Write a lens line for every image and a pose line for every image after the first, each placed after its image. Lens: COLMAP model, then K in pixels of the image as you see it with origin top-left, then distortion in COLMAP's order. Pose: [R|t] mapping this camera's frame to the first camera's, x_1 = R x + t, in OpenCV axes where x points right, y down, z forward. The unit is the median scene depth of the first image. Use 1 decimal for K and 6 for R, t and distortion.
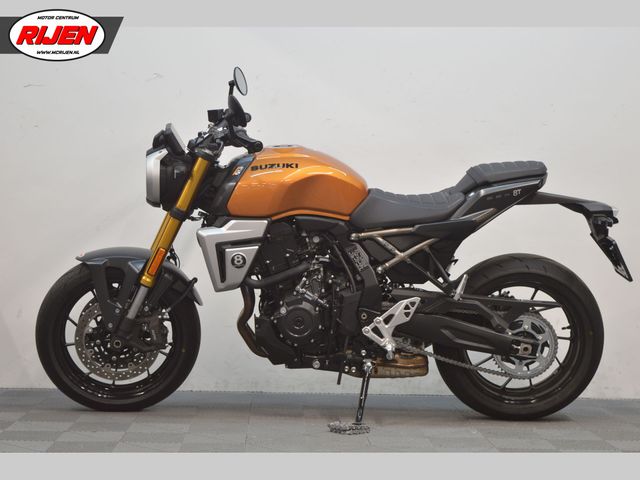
lens RADIAL K [[1351.1, 0, 323.8], [0, 1351.1, 236.9], [0, 0, 1]] dist [0.050163, 0.000000]
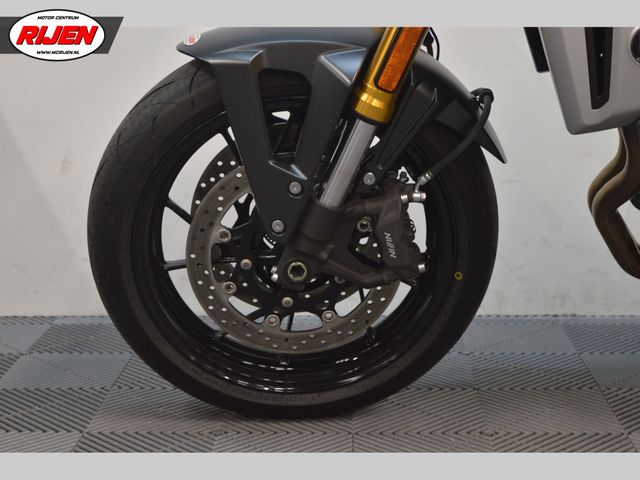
lens RADIAL K [[1260.9, 0, 321.2], [0, 1260.9, 240.3], [0, 0, 1]] dist [-0.108082, 0.000000]
pose [[0.997189, -0.020243, -0.072138, -0.120579], [0.033679, 0.981160, 0.190238, 0.002938], [0.066928, -0.192133, 0.979084, 0.657252]]
